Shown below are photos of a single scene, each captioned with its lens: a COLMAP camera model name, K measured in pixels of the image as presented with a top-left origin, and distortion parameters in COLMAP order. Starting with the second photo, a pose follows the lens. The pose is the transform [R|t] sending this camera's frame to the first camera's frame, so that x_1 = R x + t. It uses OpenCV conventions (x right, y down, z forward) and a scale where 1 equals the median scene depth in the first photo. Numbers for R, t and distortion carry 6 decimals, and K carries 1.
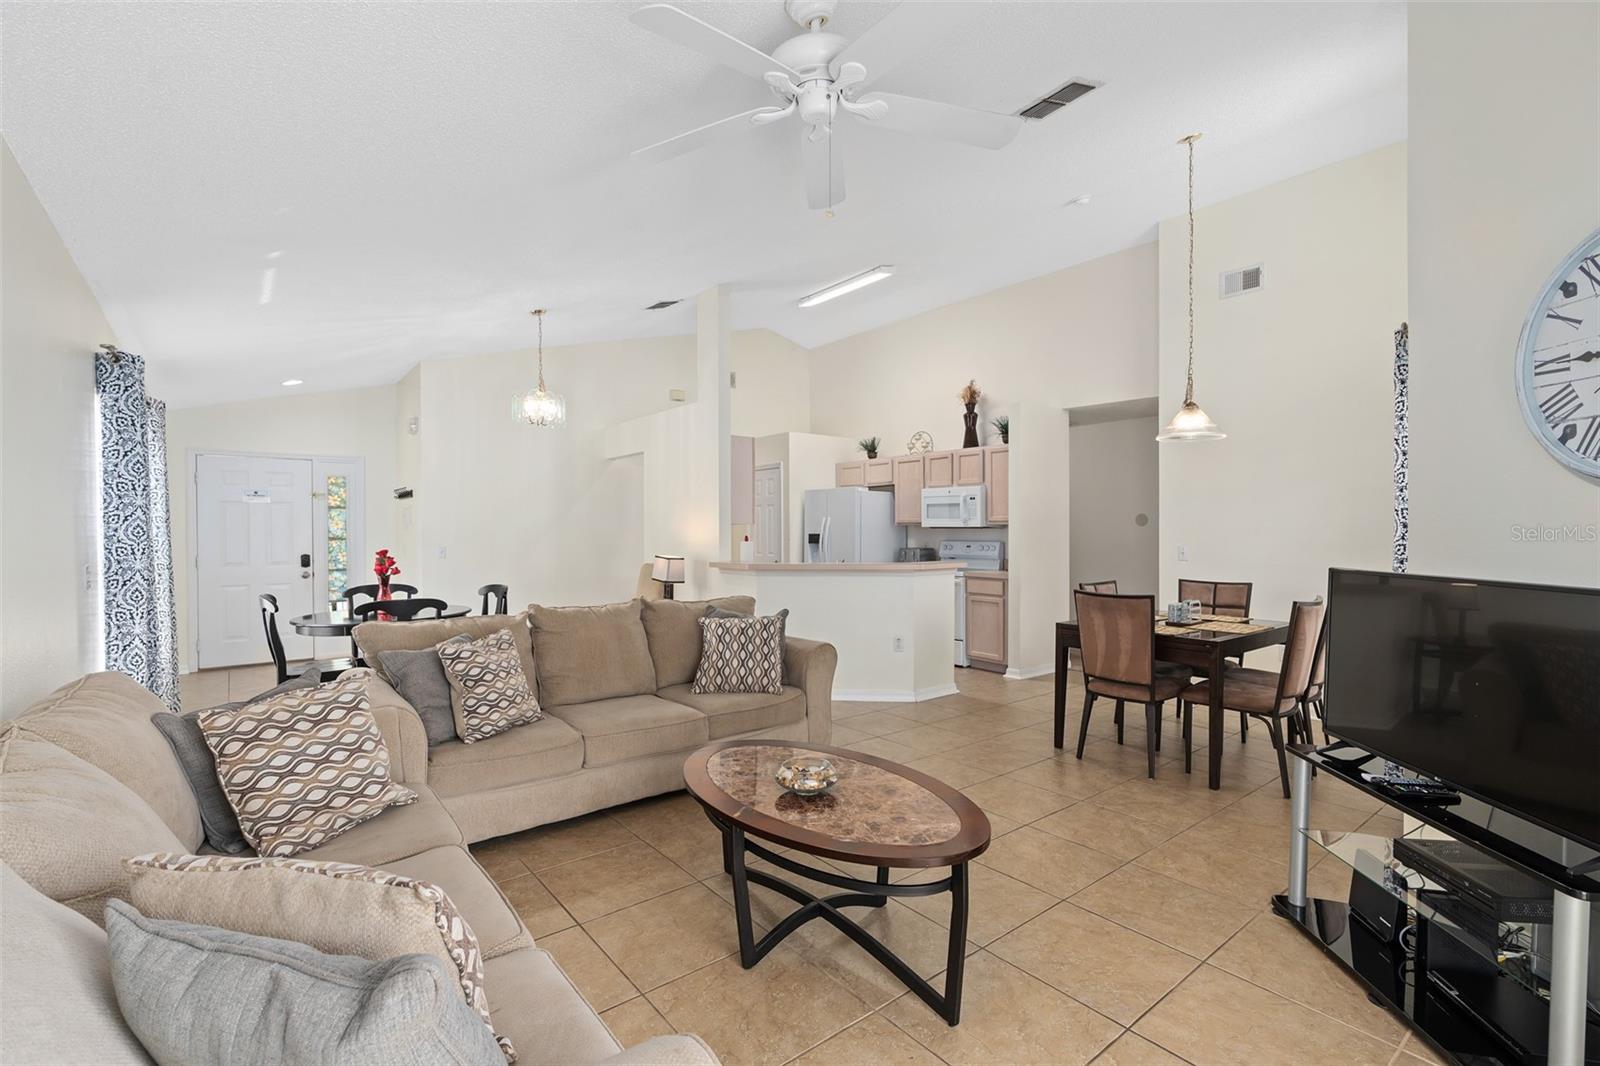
lens RADIAL K [[719.6, 0, 801.0], [0, 719.6, 535.5], [0, 0, 1]] dist [-0.012847, 0.000488]
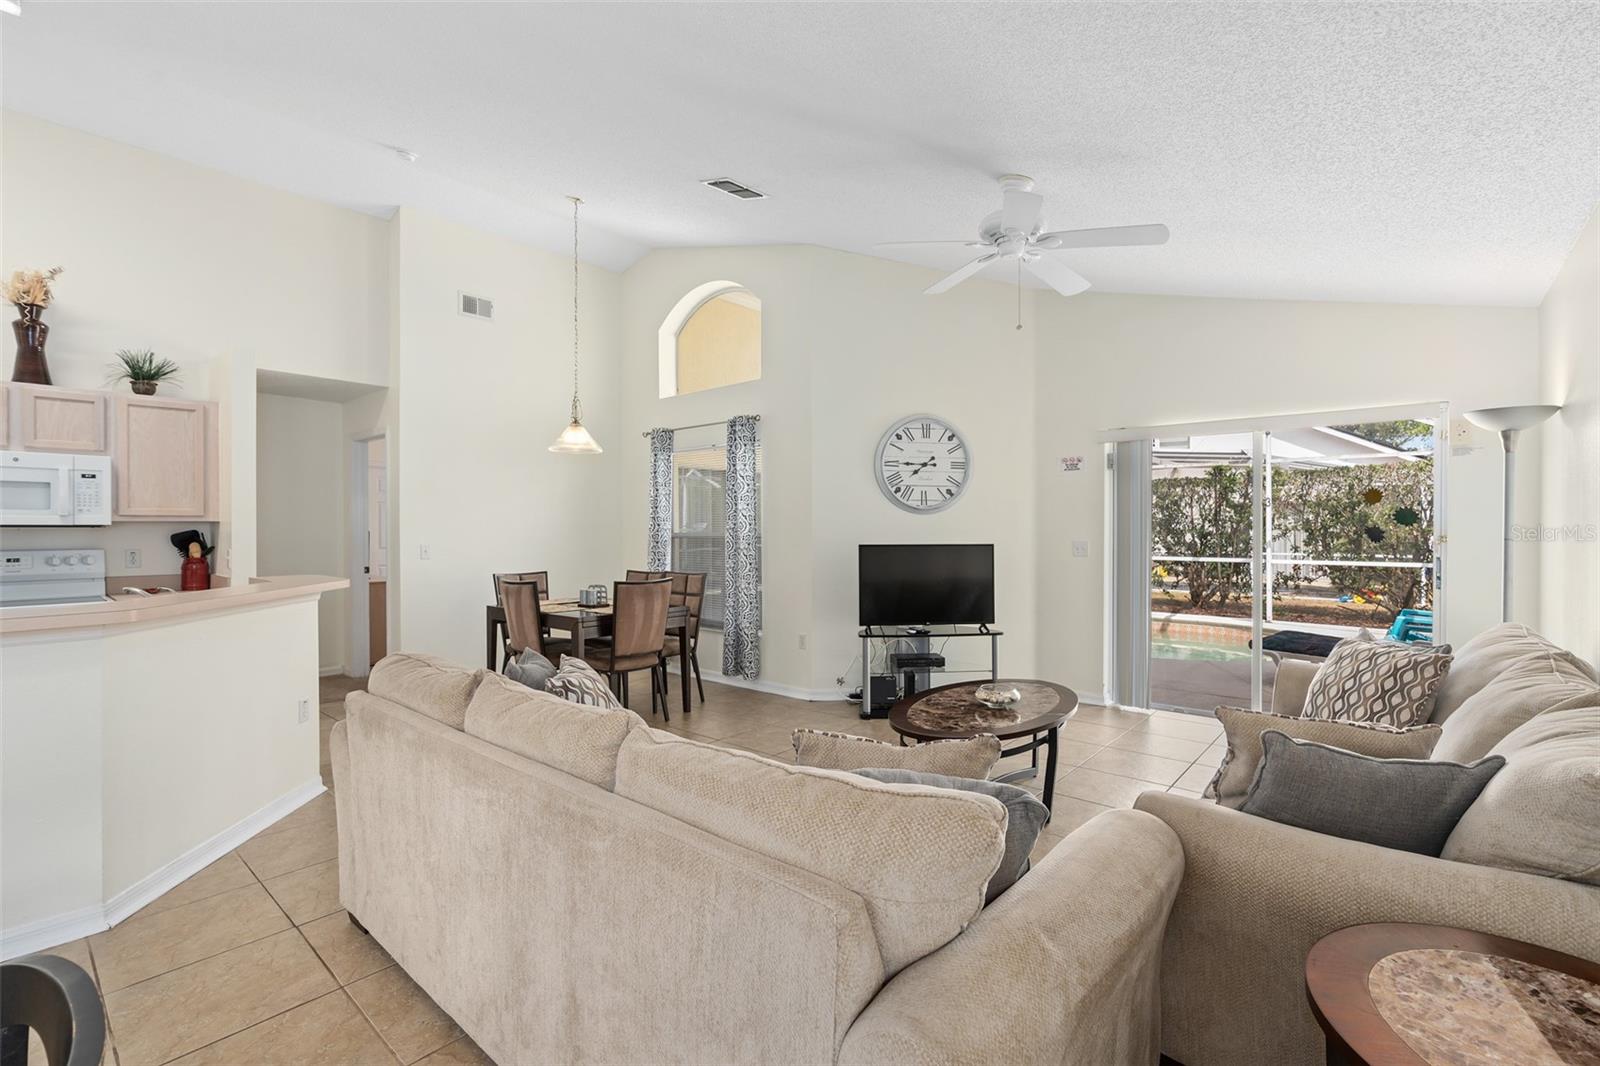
lens RADIAL K [[711.3, 0, 795.3], [0, 711.3, 531.8], [0, 0, 1]] dist [-0.012242, 0.001287]
pose [[-0.174843, -0.003351, 0.984591, -0.424287], [0.012593, 0.999905, 0.005639, -0.002106], [-0.984516, 0.013385, -0.174784, 0.527361]]
